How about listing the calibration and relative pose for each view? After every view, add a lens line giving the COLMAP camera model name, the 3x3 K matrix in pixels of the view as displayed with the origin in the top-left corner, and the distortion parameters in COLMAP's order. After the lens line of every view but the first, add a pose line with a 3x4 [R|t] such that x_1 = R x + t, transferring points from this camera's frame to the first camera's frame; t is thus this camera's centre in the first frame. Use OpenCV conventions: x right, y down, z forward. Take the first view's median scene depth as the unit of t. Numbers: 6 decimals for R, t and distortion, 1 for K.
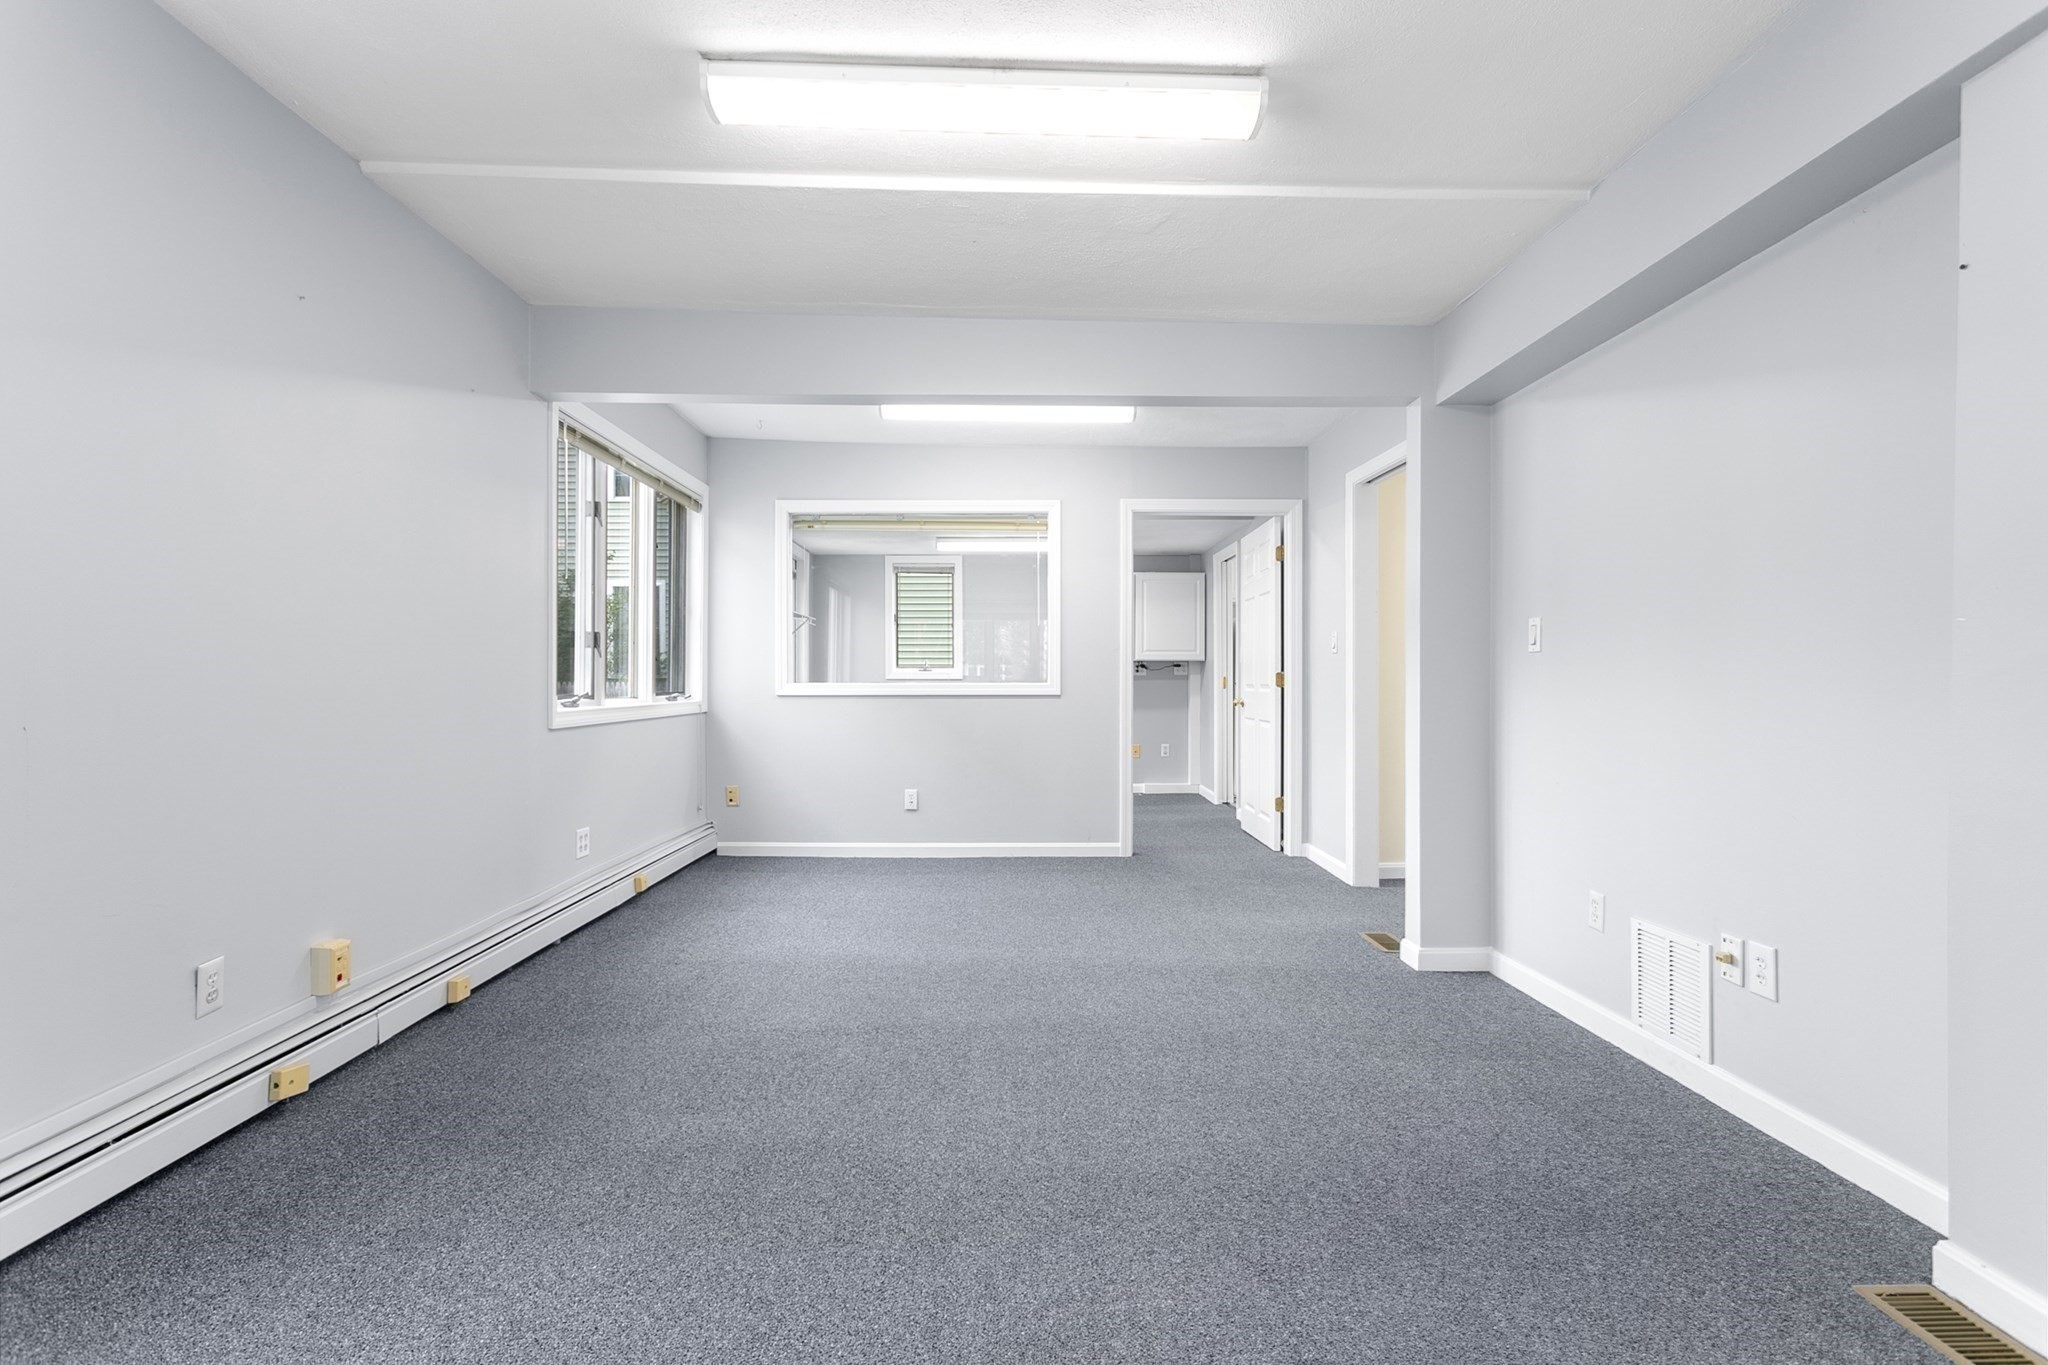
lens RADIAL K [[975.0, 0, 1022.3], [0, 975.0, 685.2], [0, 0, 1]] dist [0.004162, 0.000838]
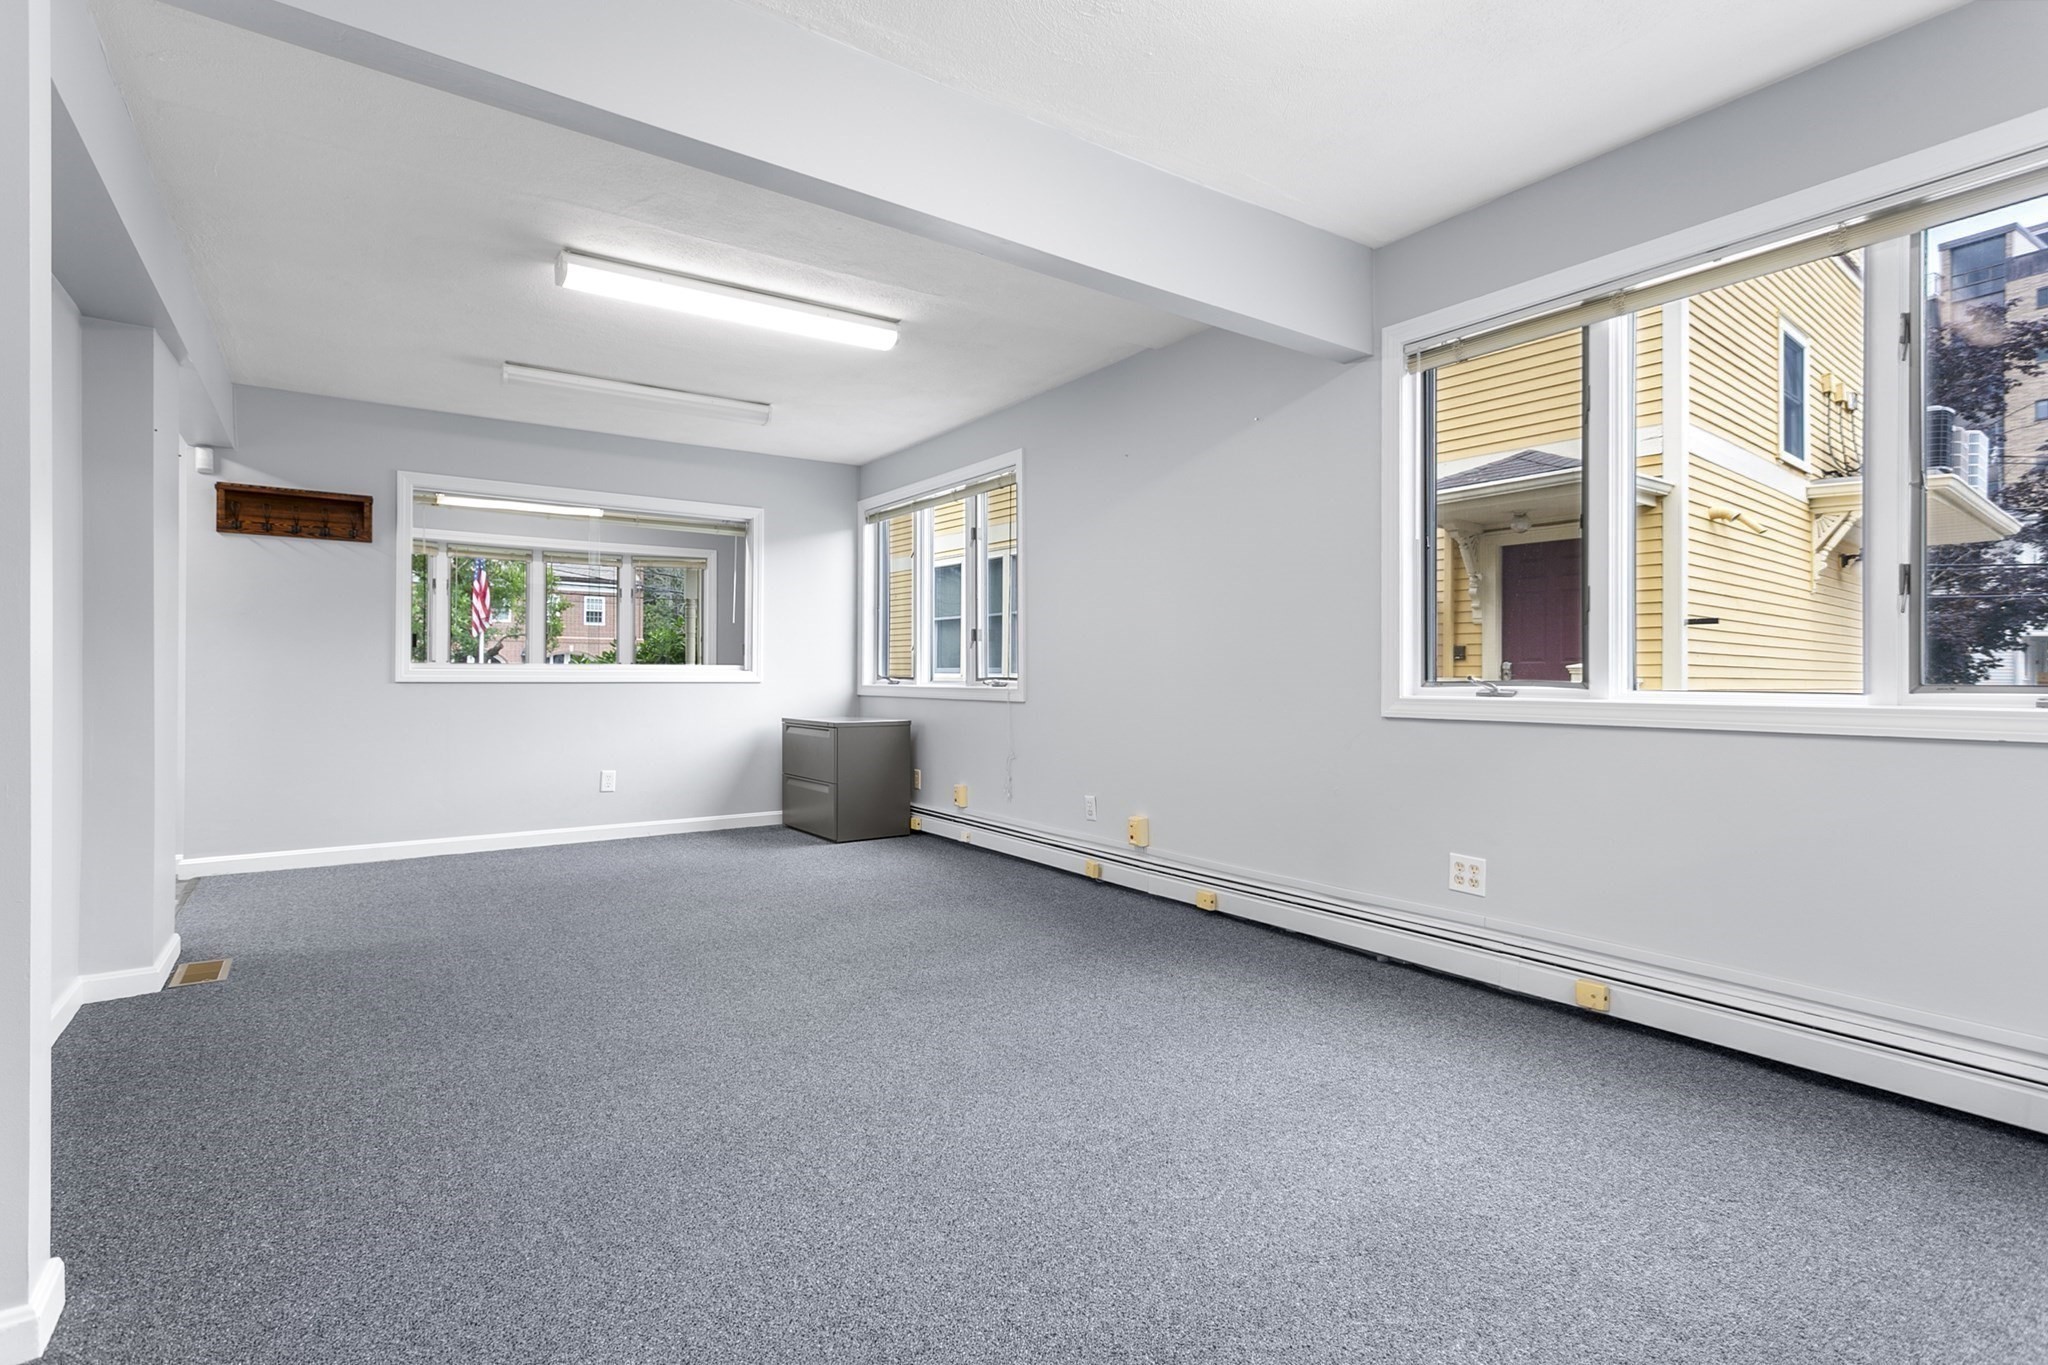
lens RADIAL K [[978.5, 0, 1016.8], [0, 978.5, 671.1], [0, 0, 1]] dist [0.004187, 0.001884]
pose [[-0.832827, -0.007493, -0.553482, 0.321106], [-0.007218, 0.999970, -0.002677, 0.008743], [0.553486, 0.001766, -0.832857, 1.737951]]
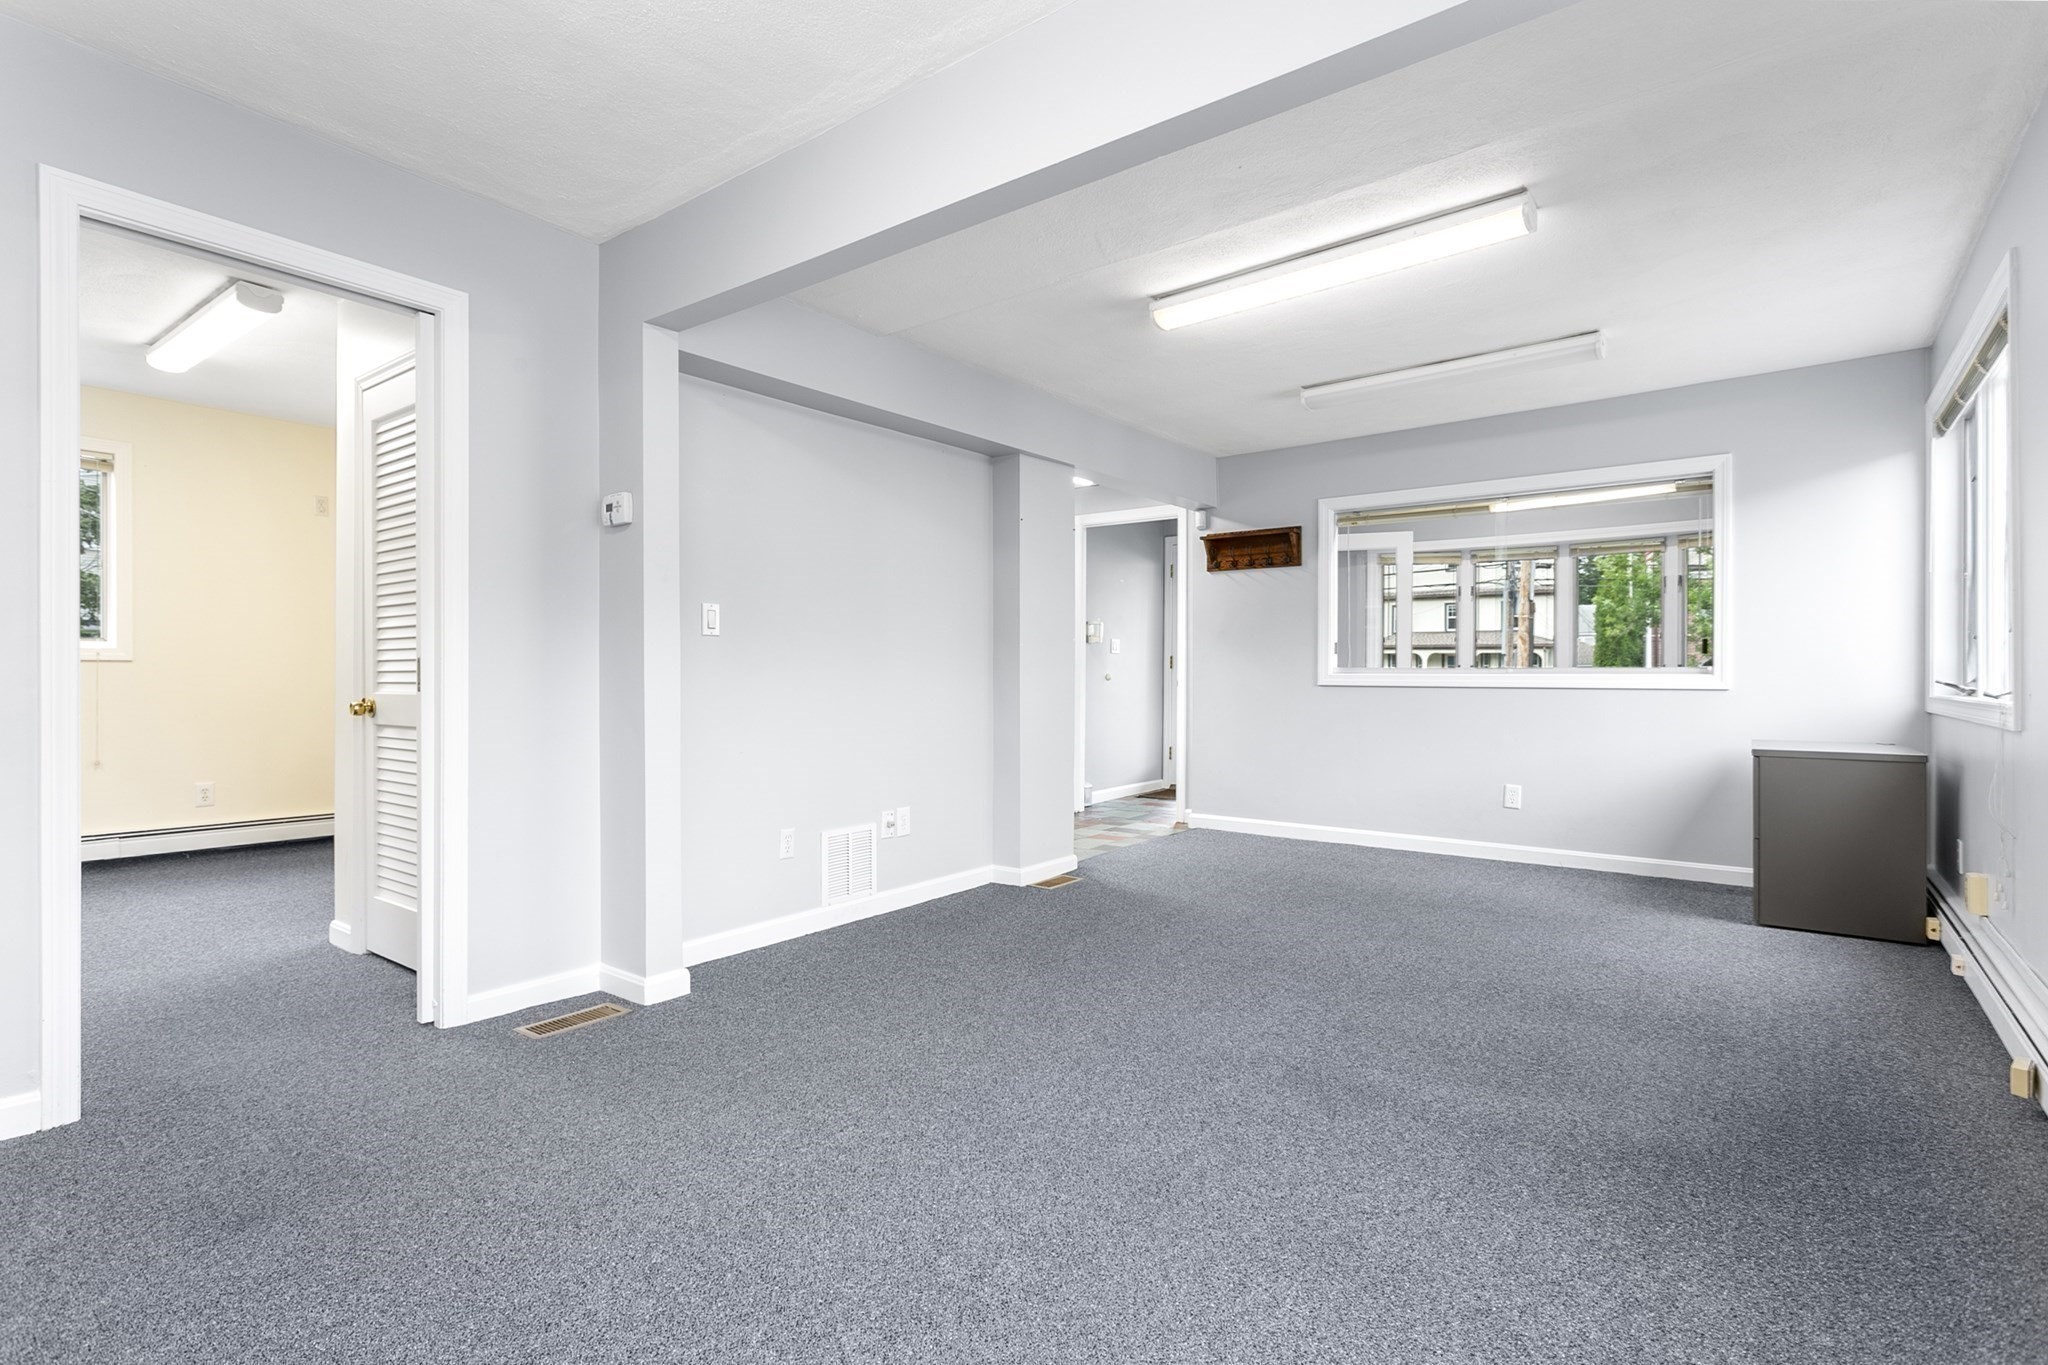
lens RADIAL K [[977.2, 0, 1016.8], [0, 977.2, 683.3], [0, 0, 1]] dist [0.003748, 0.001010]
pose [[-0.773704, -0.009816, 0.633471, -0.405486], [-0.002035, 0.999913, 0.013009, 0.003185], [-0.633544, 0.008776, -0.773657, 1.614871]]
